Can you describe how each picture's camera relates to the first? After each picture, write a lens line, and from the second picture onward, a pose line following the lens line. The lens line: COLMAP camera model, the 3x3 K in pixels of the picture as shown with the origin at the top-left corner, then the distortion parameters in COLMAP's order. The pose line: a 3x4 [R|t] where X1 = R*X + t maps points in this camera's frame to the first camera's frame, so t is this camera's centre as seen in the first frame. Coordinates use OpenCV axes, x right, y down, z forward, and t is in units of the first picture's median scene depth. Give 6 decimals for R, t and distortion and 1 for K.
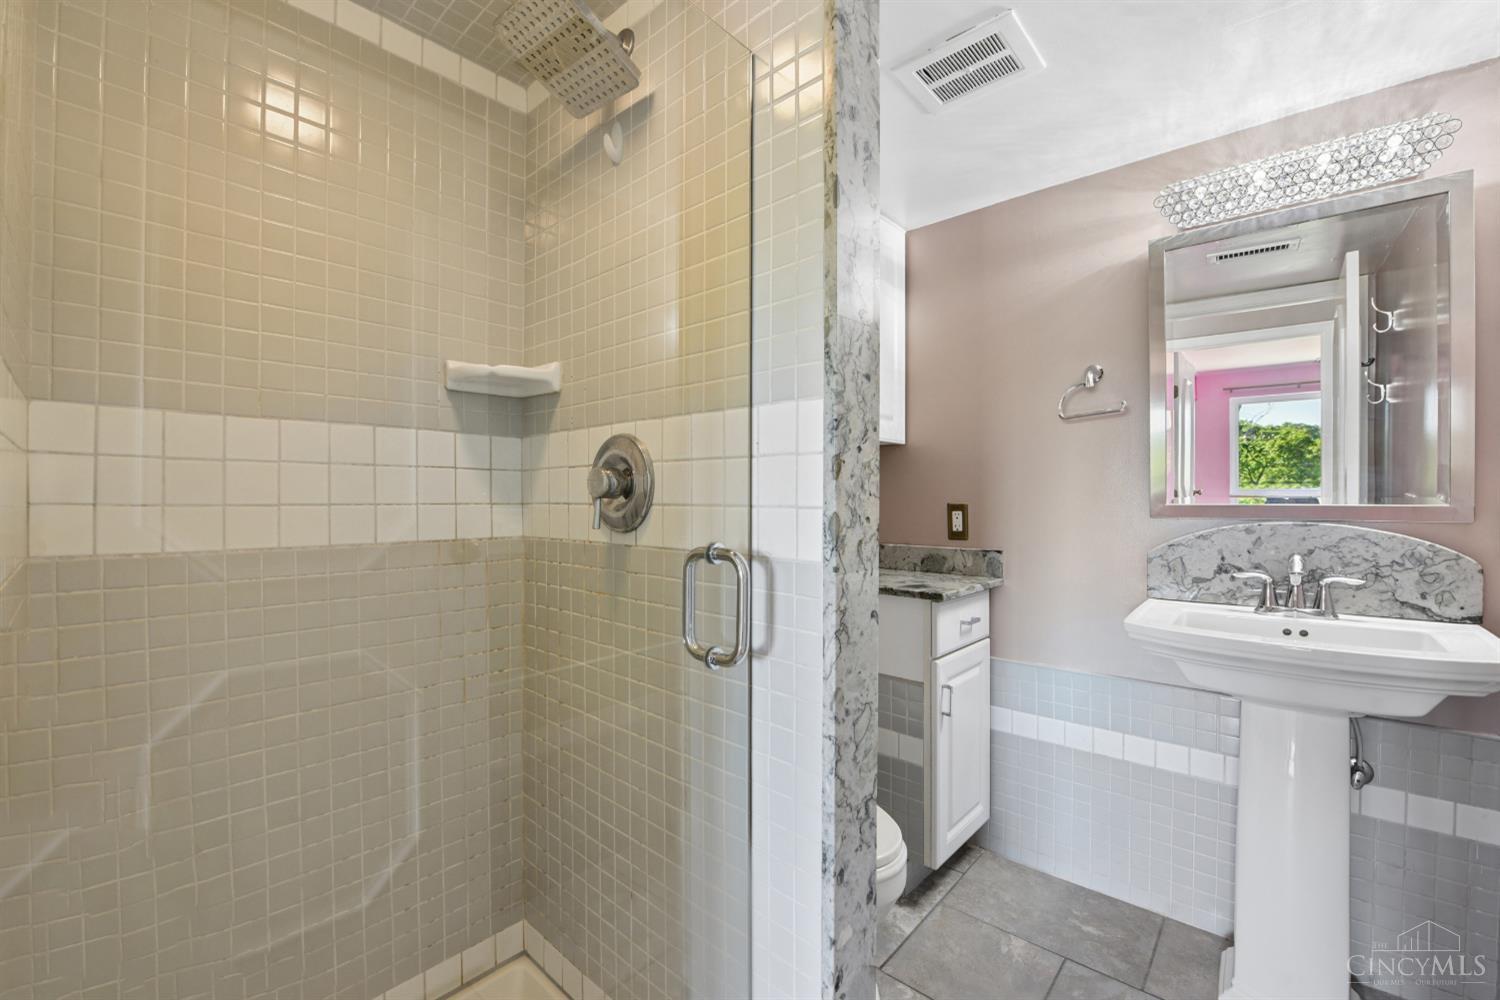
lens RADIAL K [[614.5, 0, 760.9], [0, 614.5, 496.6], [0, 0, 1]] dist [-0.020776, -0.000761]
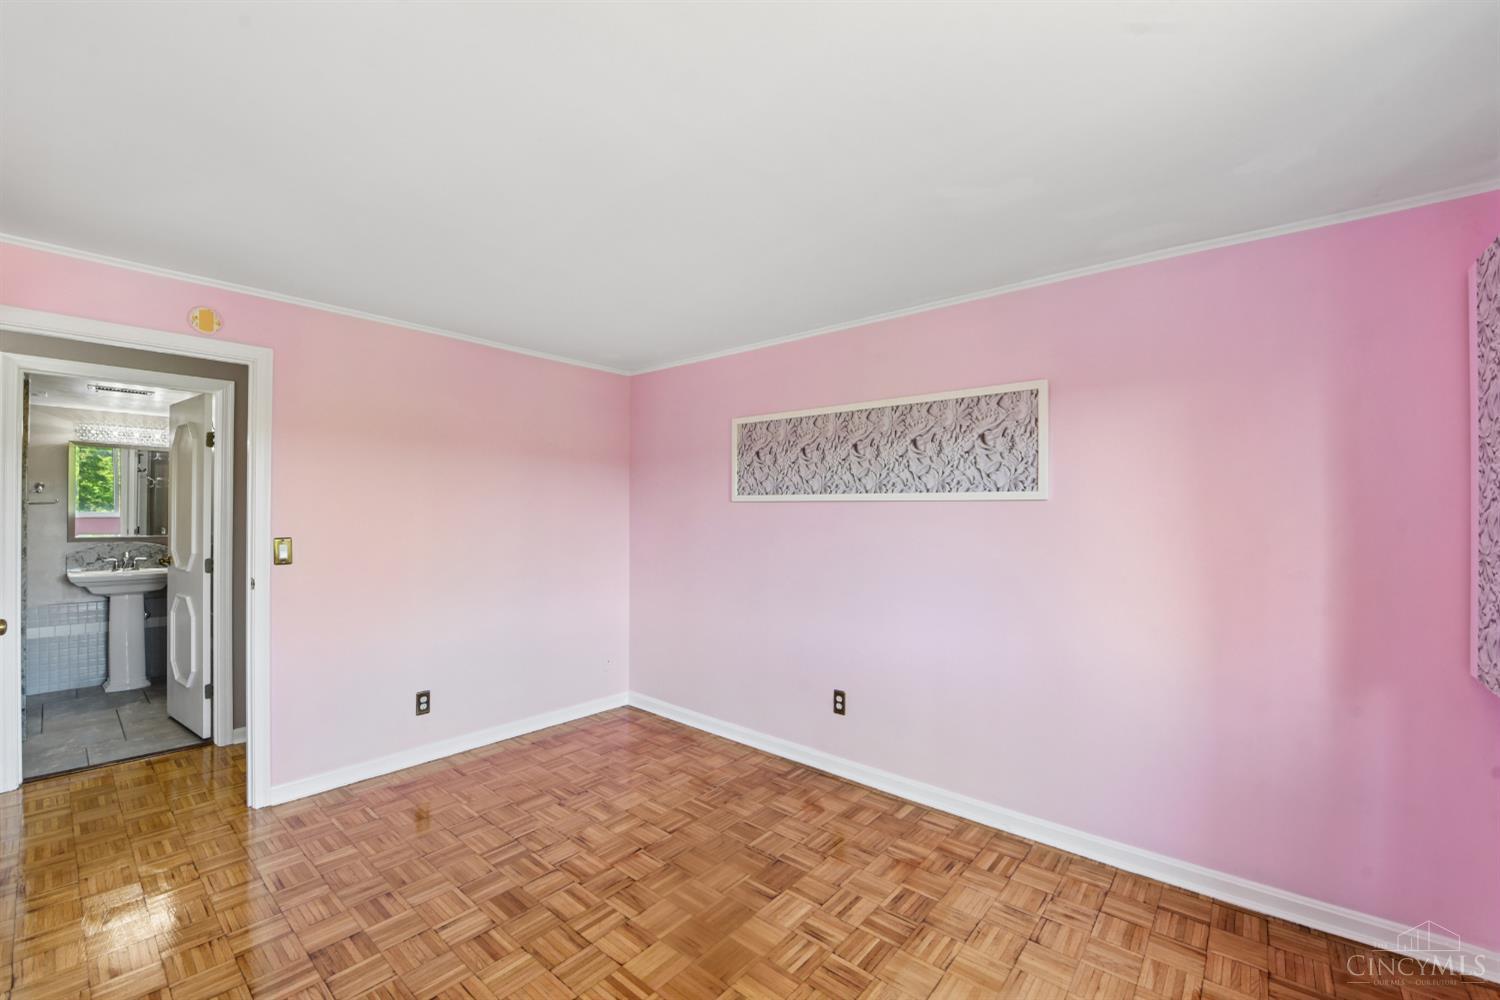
lens RADIAL K [[614.5, 0, 753.0], [0, 614.5, 509.4], [0, 0, 1]] dist [-0.020776, -0.000761]
pose [[-0.017647, 0.006205, 0.999825, -1.880411], [-0.001940, 0.999979, -0.006240, -0.092012], [-0.999842, -0.002050, -0.017634, -1.810644]]
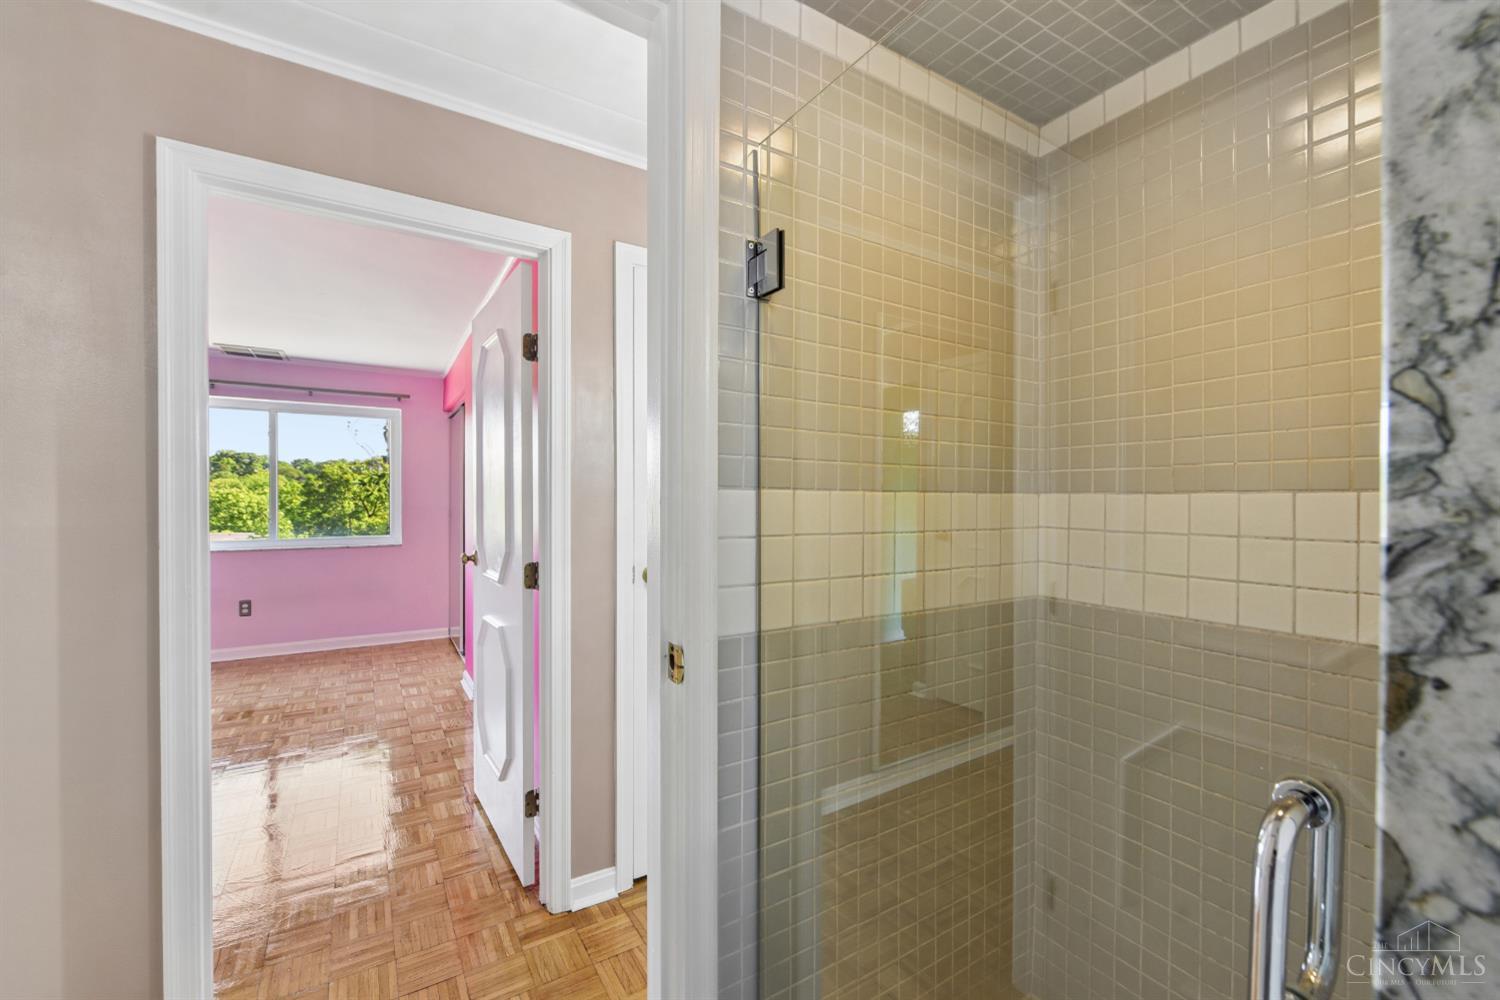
lens RADIAL K [[614.5, 0, 757.5], [0, 614.5, 501.6], [0, 0, 1]] dist [-0.020776, -0.000761]
pose [[-0.282354, 0.002822, -0.959306, 0.663668], [-0.002996, 0.999988, 0.003824, -0.190687], [0.959306, 0.003954, -0.282342, 0.973440]]
